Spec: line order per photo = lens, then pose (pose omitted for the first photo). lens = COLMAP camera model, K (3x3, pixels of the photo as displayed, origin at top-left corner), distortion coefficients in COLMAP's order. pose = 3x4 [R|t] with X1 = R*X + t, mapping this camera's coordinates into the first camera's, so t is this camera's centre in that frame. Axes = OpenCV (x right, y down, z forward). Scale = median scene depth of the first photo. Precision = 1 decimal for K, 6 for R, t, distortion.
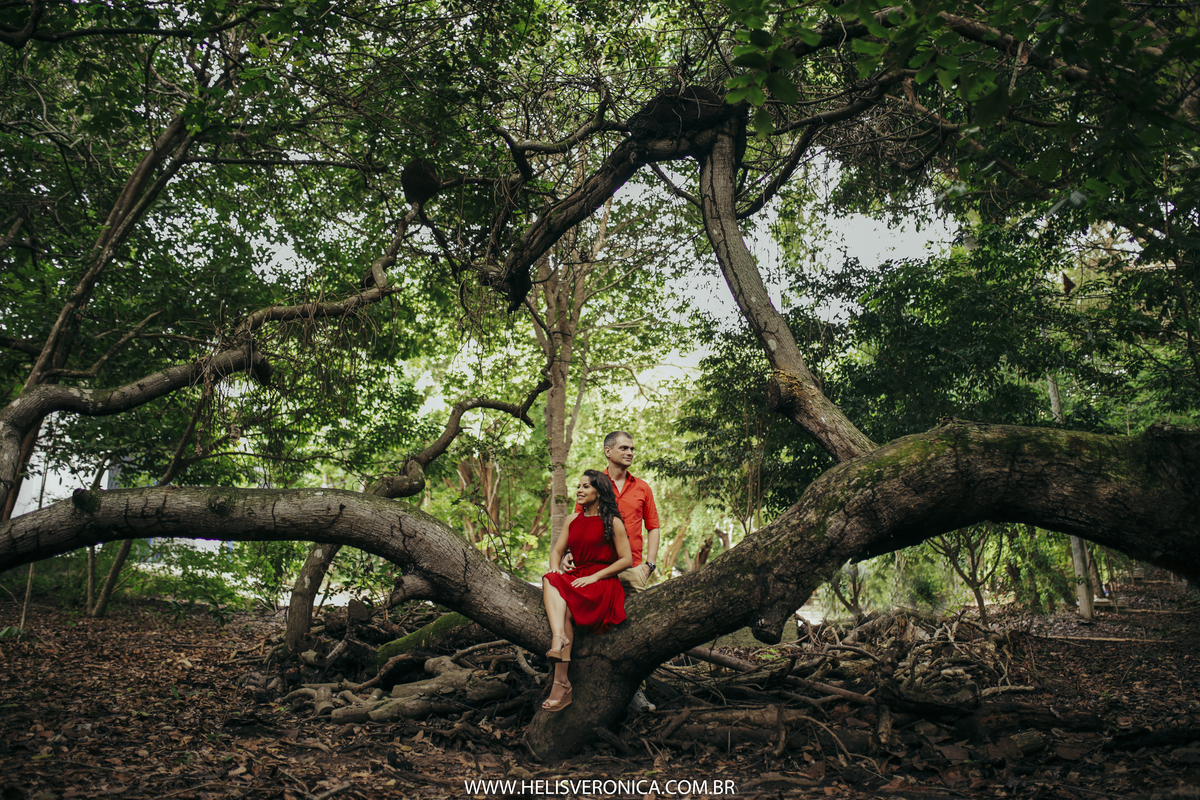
lens RADIAL K [[1289.7, 0, 600.0], [0, 1289.7, 400.0], [0, 0, 1]] dist [-0.006269, 0.001129]
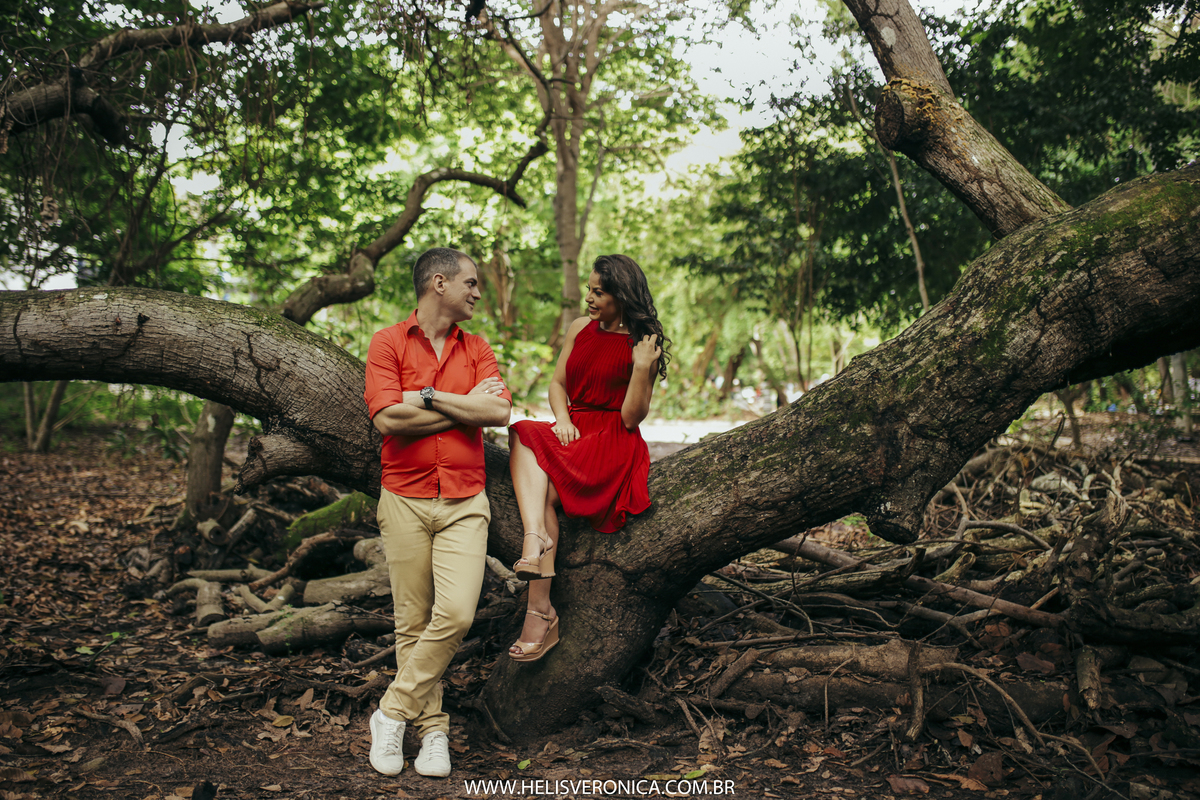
lens RADIAL K [[1219.0, 0, 598.3], [0, 1219.0, 413.1], [0, 0, 1]] dist [-0.065126, 0.006515]
pose [[0.999552, -0.015141, -0.025803, 0.010337], [0.019138, 0.986523, 0.162497, 0.034348], [0.022995, -0.162918, 0.986372, 0.396209]]
